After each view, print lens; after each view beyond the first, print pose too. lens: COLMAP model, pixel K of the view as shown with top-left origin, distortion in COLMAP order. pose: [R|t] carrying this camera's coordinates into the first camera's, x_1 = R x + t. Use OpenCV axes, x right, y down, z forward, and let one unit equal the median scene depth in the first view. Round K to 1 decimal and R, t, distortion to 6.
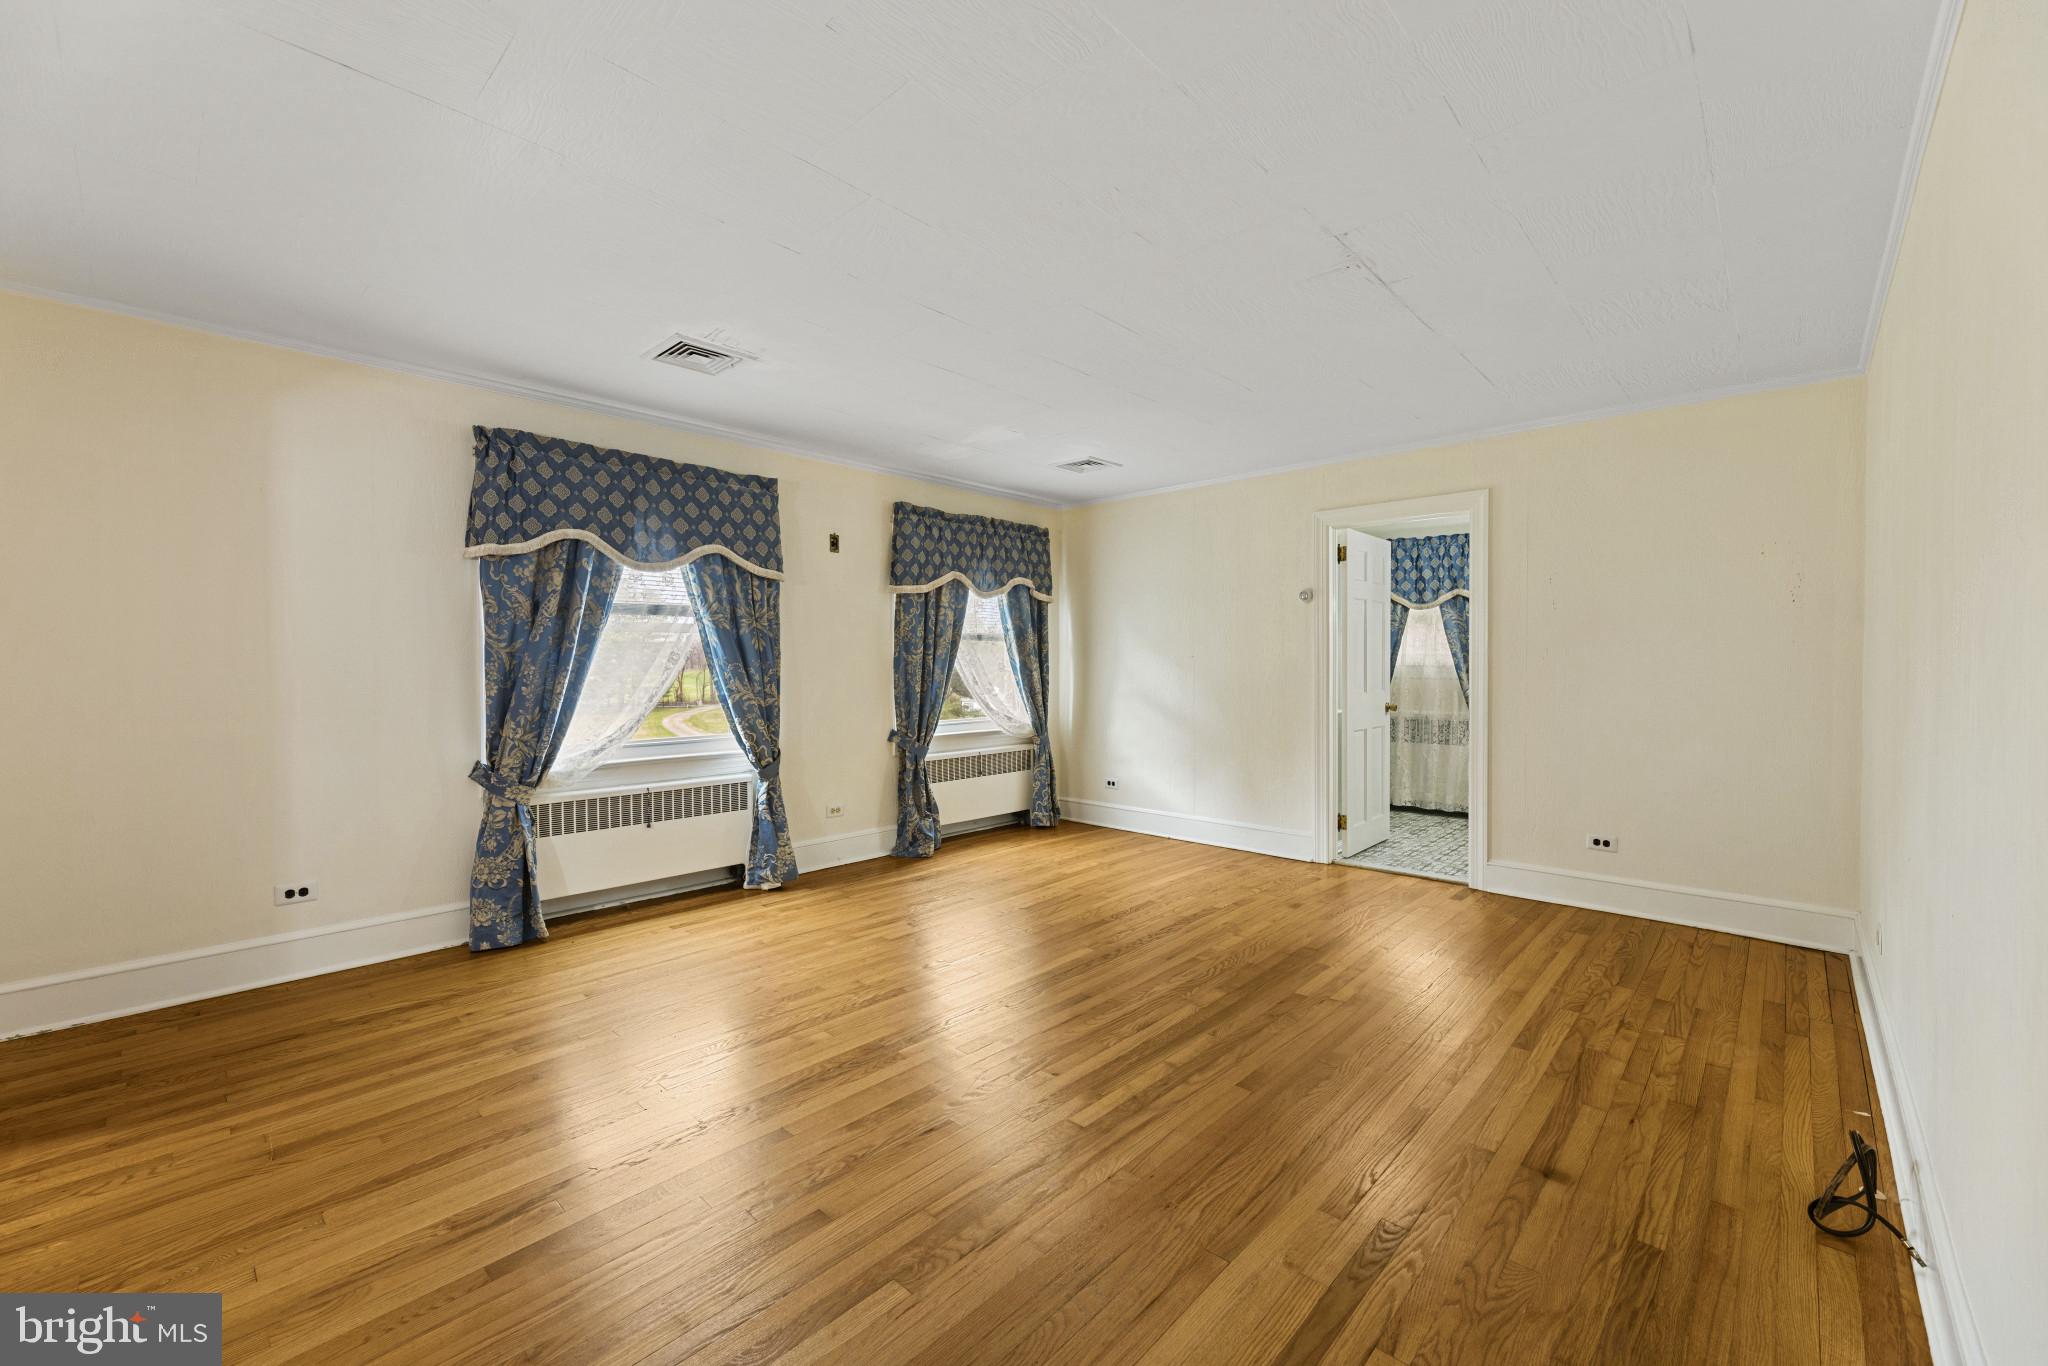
lens RADIAL K [[826.4, 0, 1024.4], [0, 826.4, 681.7], [0, 0, 1]] dist [-0.001859, 0.000714]
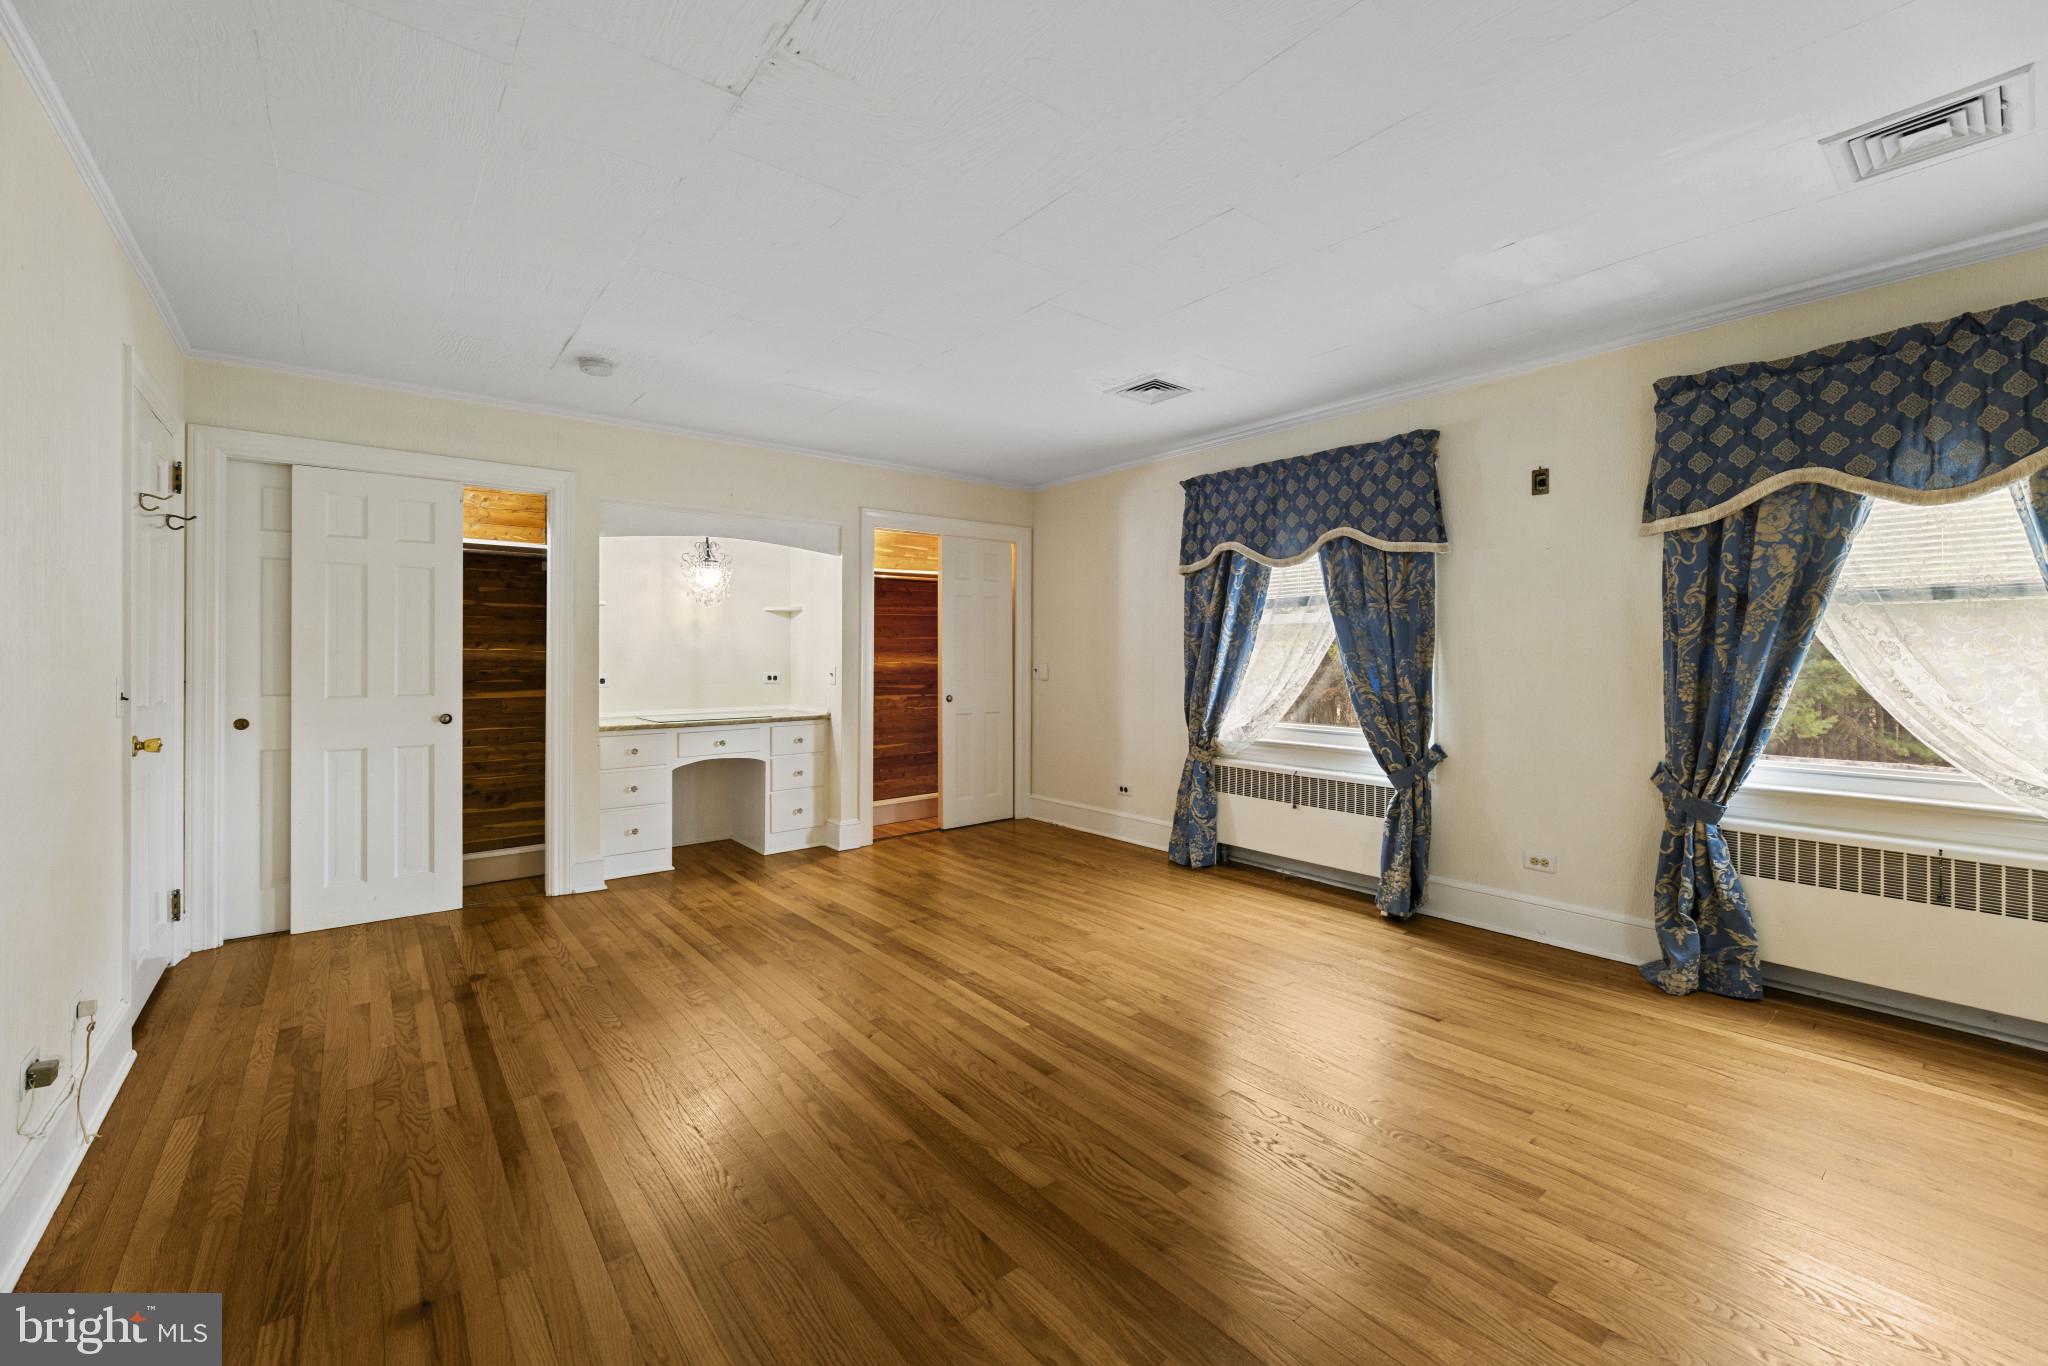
lens RADIAL K [[826.4, 0, 1018.5], [0, 826.4, 656.3], [0, 0, 1]] dist [-0.001859, 0.000714]
pose [[-0.140229, 0.000759, -0.990119, 0.625336], [-0.020461, 0.999784, 0.003664, -0.013896], [0.989908, 0.020773, -0.140183, 0.779165]]
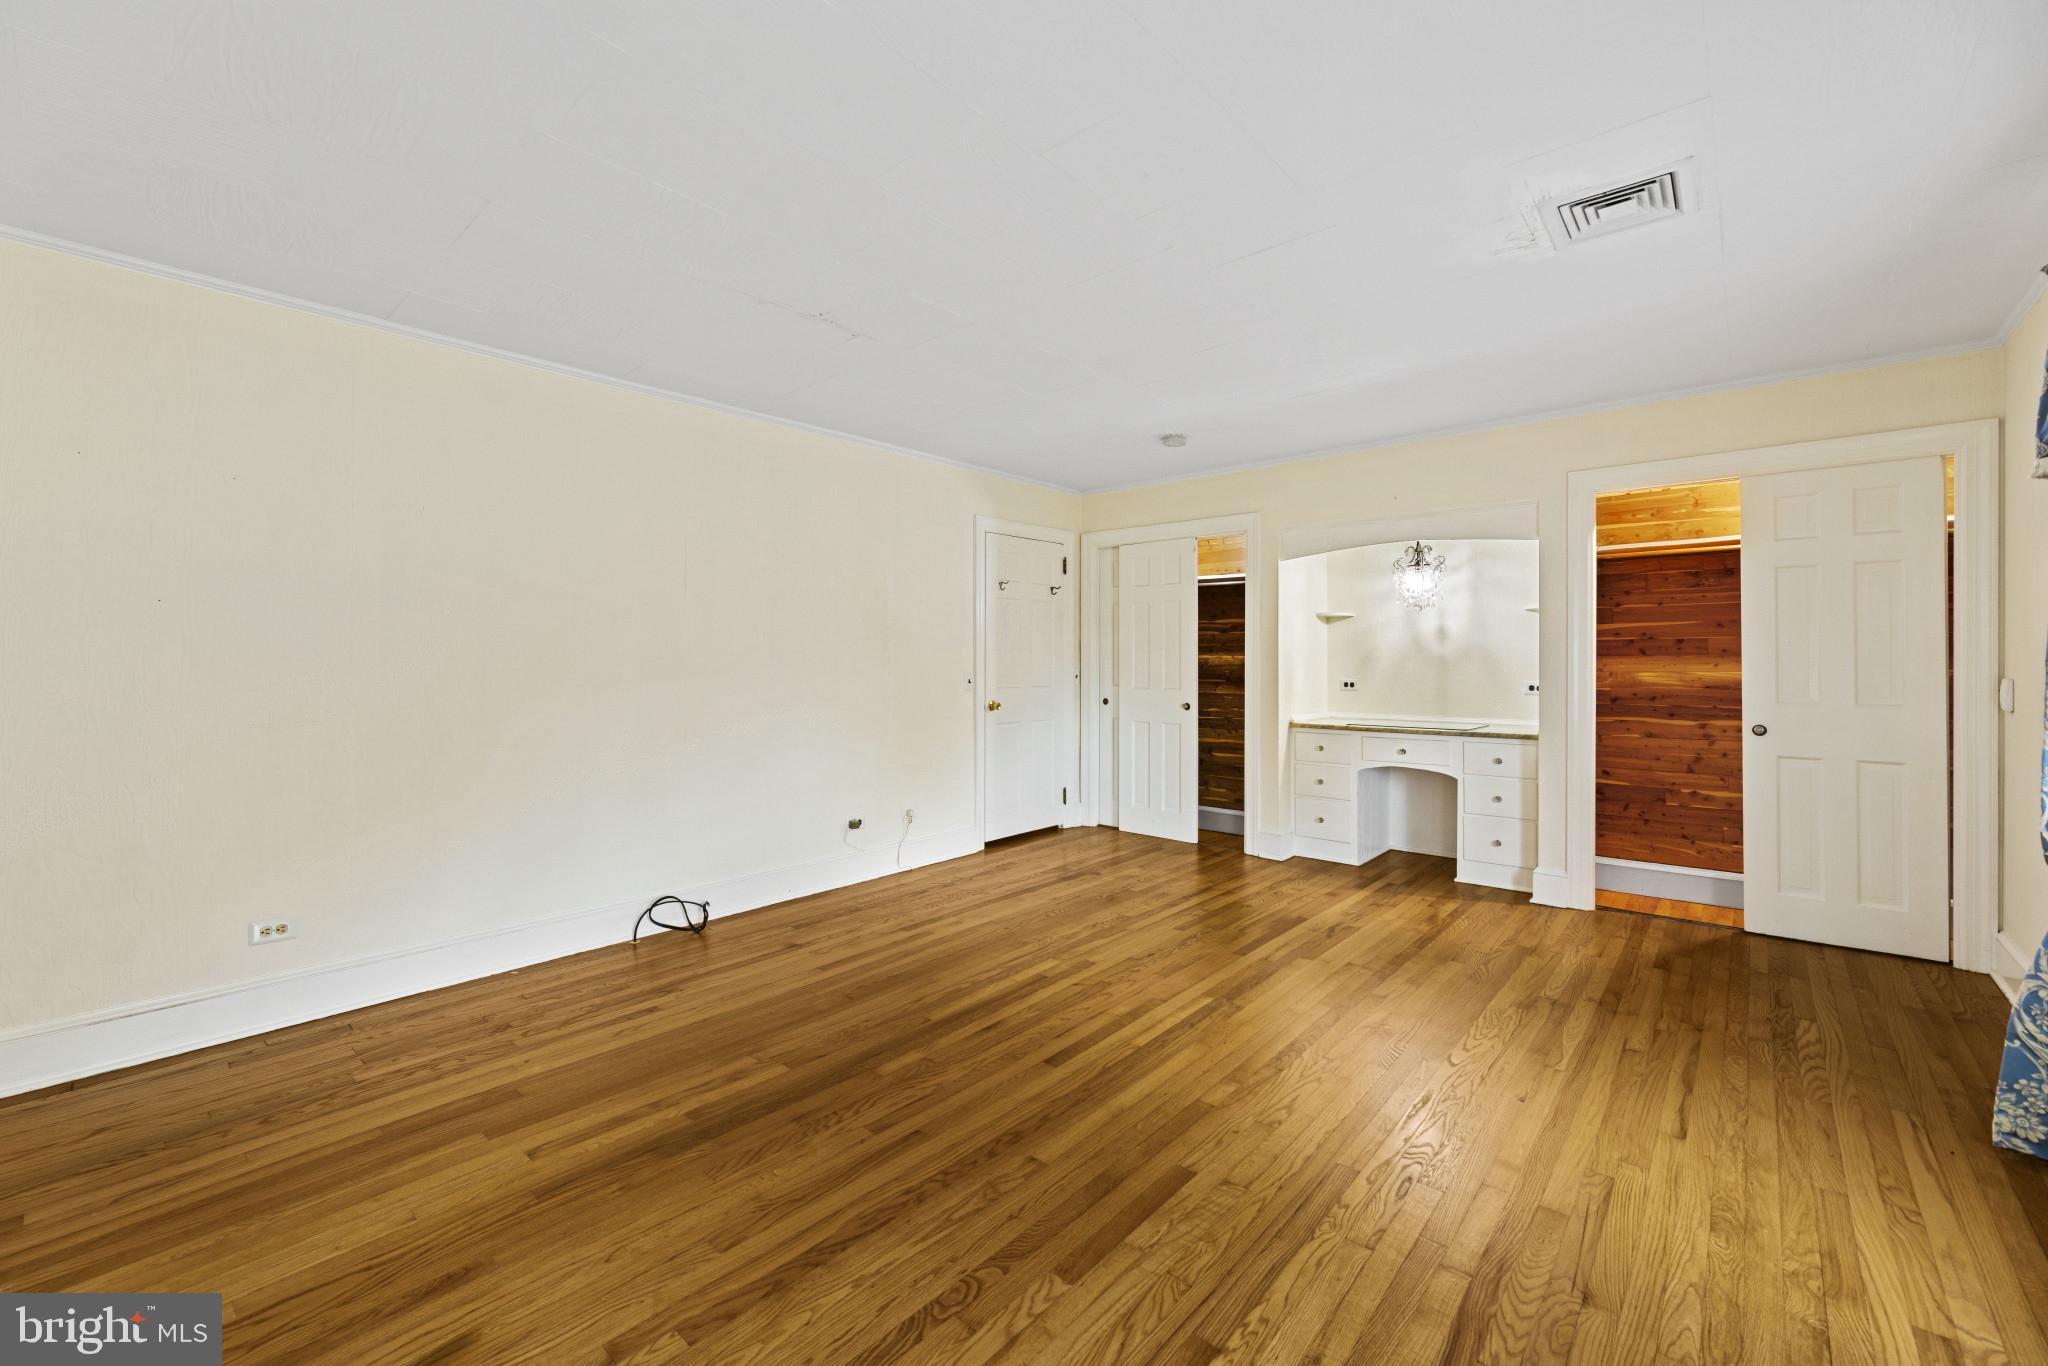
lens RADIAL K [[826.4, 0, 1029.3], [0, 826.4, 664.1], [0, 0, 1]] dist [-0.001859, 0.000714]
pose [[-0.999275, -0.000278, -0.038071, 0.091668], [-0.001306, 0.999636, 0.026964, -0.029409], [0.038049, 0.026994, -0.998911, 1.318281]]
